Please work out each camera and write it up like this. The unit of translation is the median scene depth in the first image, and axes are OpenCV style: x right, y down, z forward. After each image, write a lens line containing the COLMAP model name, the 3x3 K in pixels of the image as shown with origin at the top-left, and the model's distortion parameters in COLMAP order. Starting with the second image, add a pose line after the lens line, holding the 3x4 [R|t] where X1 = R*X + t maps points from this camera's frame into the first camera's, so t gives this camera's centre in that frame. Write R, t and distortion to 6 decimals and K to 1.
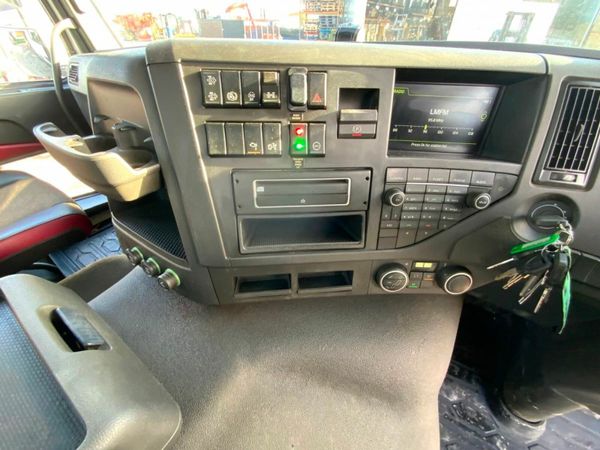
lens RADIAL K [[249.9, 0, 300.0], [0, 249.9, 225.0], [0, 0, 1]] dist [-0.023462, -0.000446]
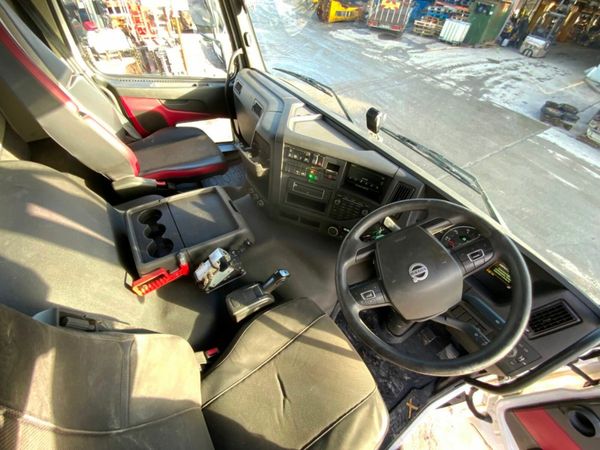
lens RADIAL K [[249.9, 0, 300.0], [0, 249.9, 225.0], [0, 0, 1]] dist [-0.023462, -0.000446]
pose [[0.914115, 0.344077, -0.214489, 0.723402], [-0.314318, 0.935534, 0.161184, -0.194282], [0.256122, -0.079923, 0.963335, -2.017847]]
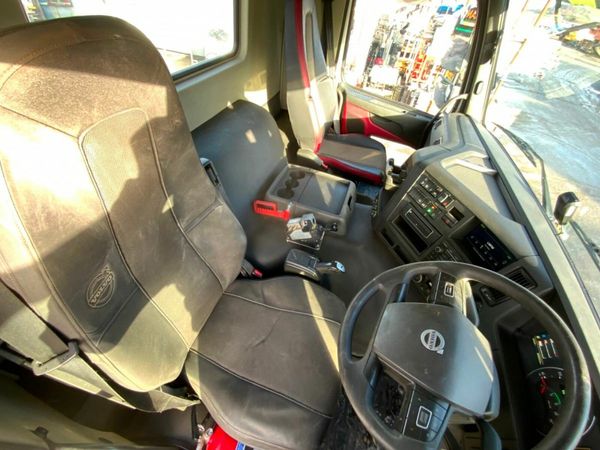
lens RADIAL K [[240.3, 0, 288.2], [0, 240.3, 226.4], [0, 0, 1]] dist [-0.032234, -0.000058]
pose [[0.229476, 0.706755, -0.669207, 1.559029], [-0.670639, 0.613108, 0.417541, -0.246377], [0.705396, 0.352981, 0.614671, -1.774044]]
